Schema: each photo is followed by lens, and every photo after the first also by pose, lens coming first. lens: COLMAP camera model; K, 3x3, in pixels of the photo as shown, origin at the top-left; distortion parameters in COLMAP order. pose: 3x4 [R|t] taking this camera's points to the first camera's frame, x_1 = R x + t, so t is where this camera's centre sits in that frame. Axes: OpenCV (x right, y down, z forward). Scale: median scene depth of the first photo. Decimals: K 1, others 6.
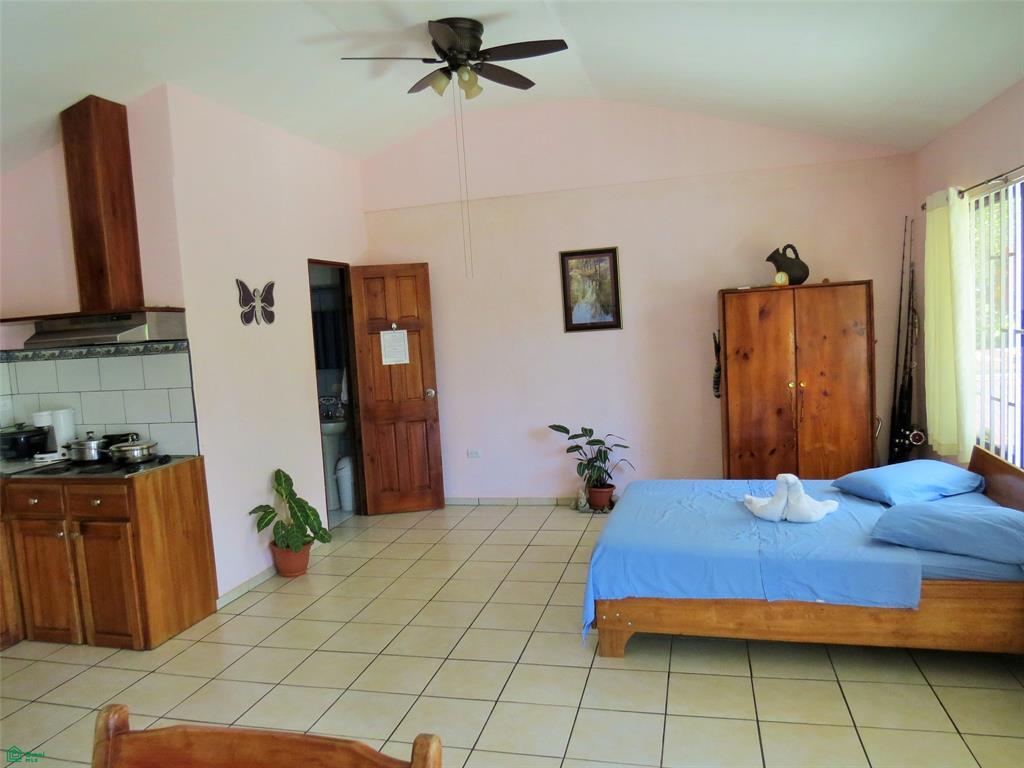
lens RADIAL K [[728.8, 0, 509.4], [0, 728.8, 384.0], [0, 0, 1]] dist [-0.023150, 0.000992]
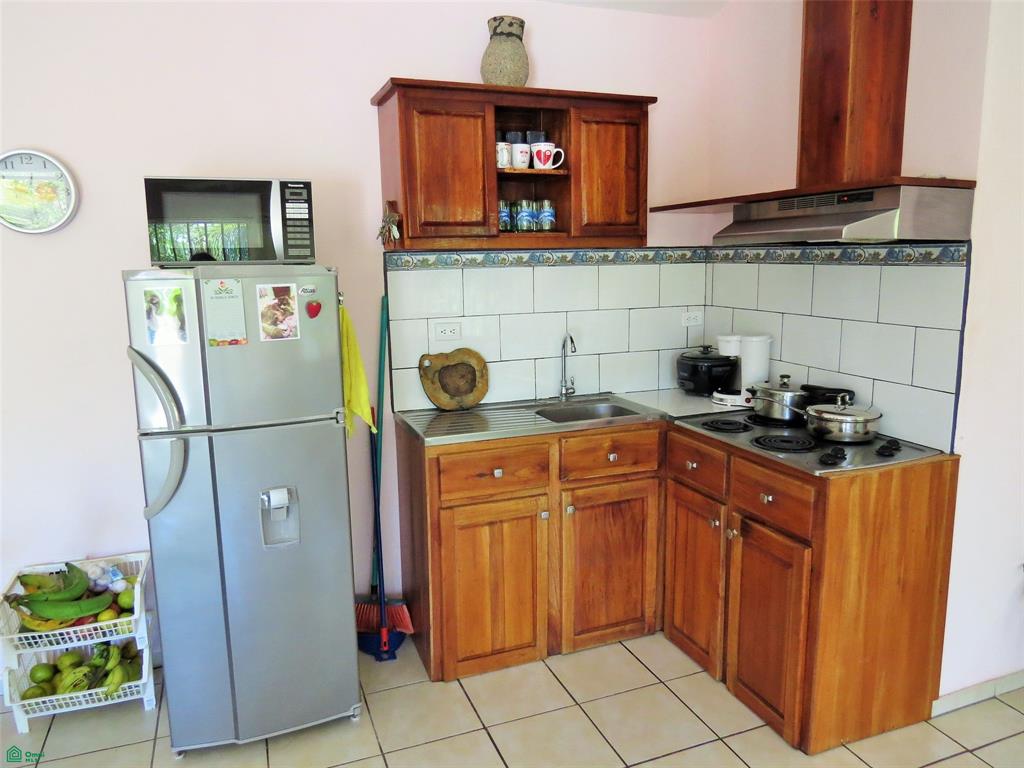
lens RADIAL K [[728.8, 0, 509.4], [0, 728.8, 384.0], [0, 0, 1]] dist [-0.023150, 0.000992]
pose [[0.580537, 0.190962, -0.791524, -0.196121], [-0.086702, 0.981080, 0.173103, -0.020368], [0.809605, -0.031866, 0.586110, 0.401153]]
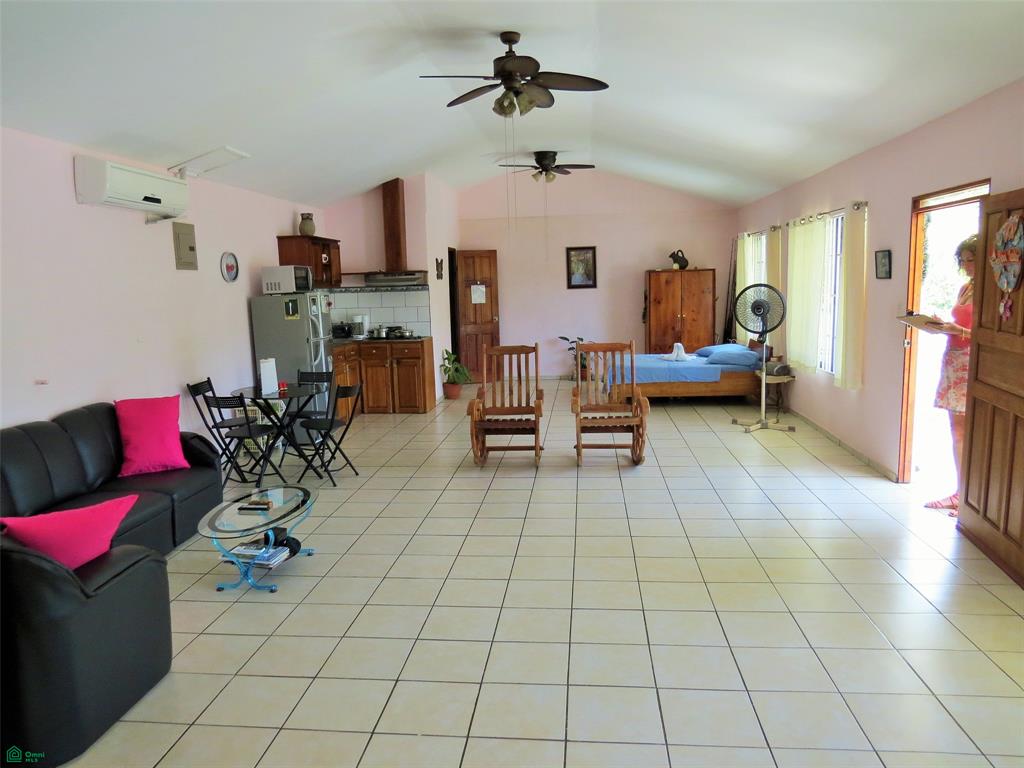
lens RADIAL K [[728.8, 0, 509.4], [0, 728.8, 384.0], [0, 0, 1]] dist [-0.023150, 0.000992]
pose [[0.988288, 0.011514, 0.152167, -0.529632], [-0.018533, 0.998824, 0.044794, 0.140130], [-0.151473, -0.047089, 0.987339, -1.295902]]
